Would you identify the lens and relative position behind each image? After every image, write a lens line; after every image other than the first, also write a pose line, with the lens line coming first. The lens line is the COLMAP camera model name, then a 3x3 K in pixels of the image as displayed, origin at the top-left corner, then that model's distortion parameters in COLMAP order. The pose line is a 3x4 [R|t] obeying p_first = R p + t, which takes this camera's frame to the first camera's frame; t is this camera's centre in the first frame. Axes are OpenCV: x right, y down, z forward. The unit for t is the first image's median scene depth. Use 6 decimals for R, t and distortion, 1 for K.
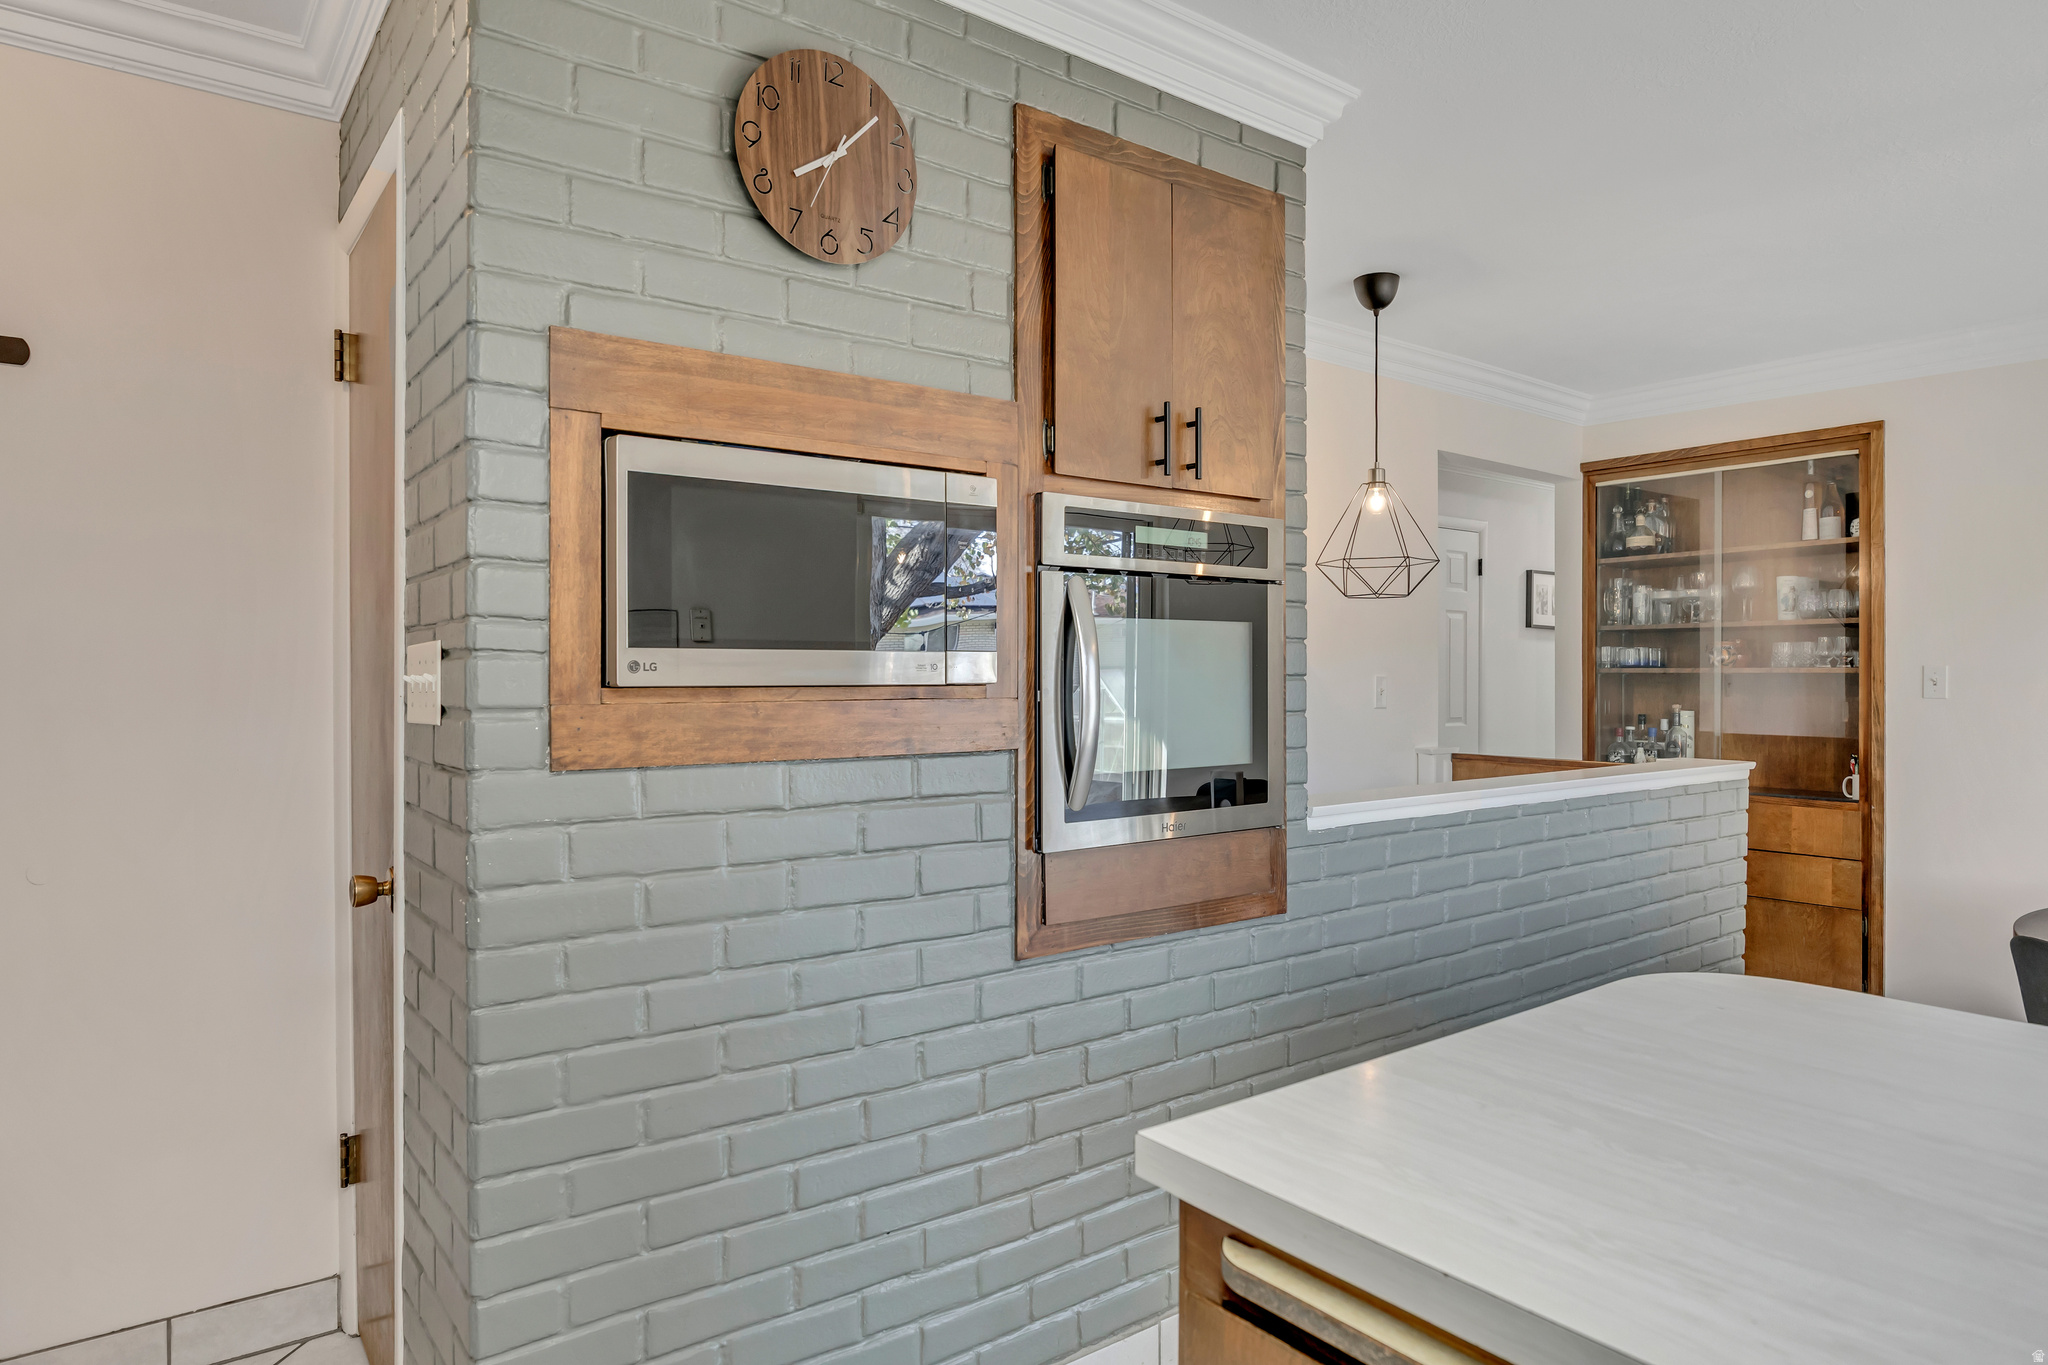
lens RADIAL K [[1193.7, 0, 1026.7], [0, 1193.7, 679.0], [0, 0, 1]] dist [0.005845, 0.001591]
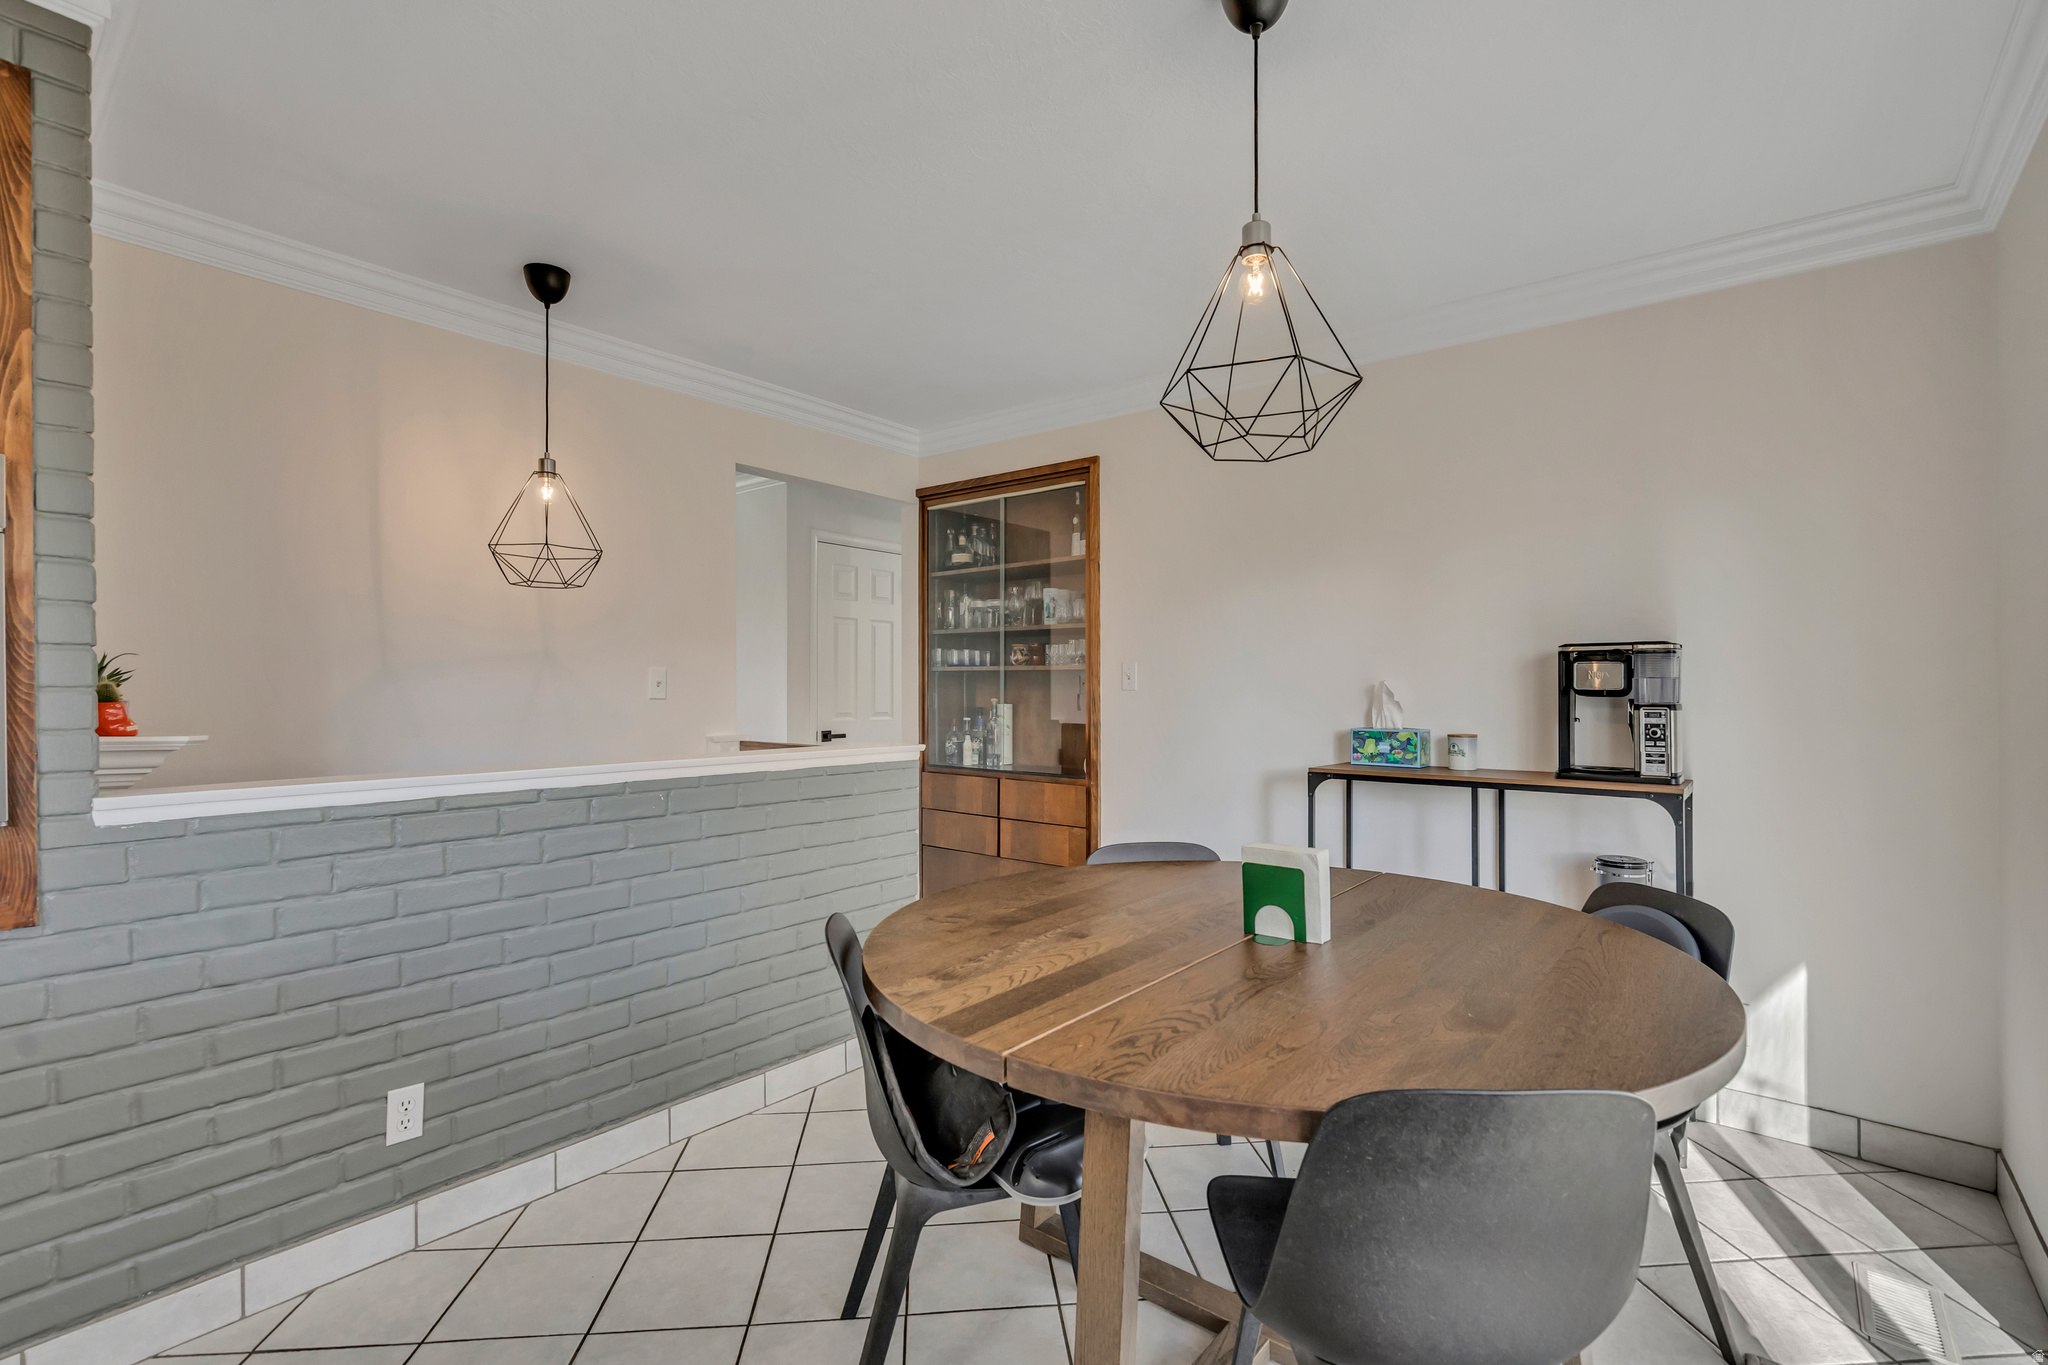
lens RADIAL K [[930.0, 0, 1021.7], [0, 930.0, 692.0], [0, 0, 1]] dist [-0.001966, 0.001323]
pose [[0.974714, 0.002944, 0.223437, 0.367961], [-0.003578, 0.999991, 0.002434, 0.013111], [-0.223428, -0.003172, 0.974715, 0.101623]]
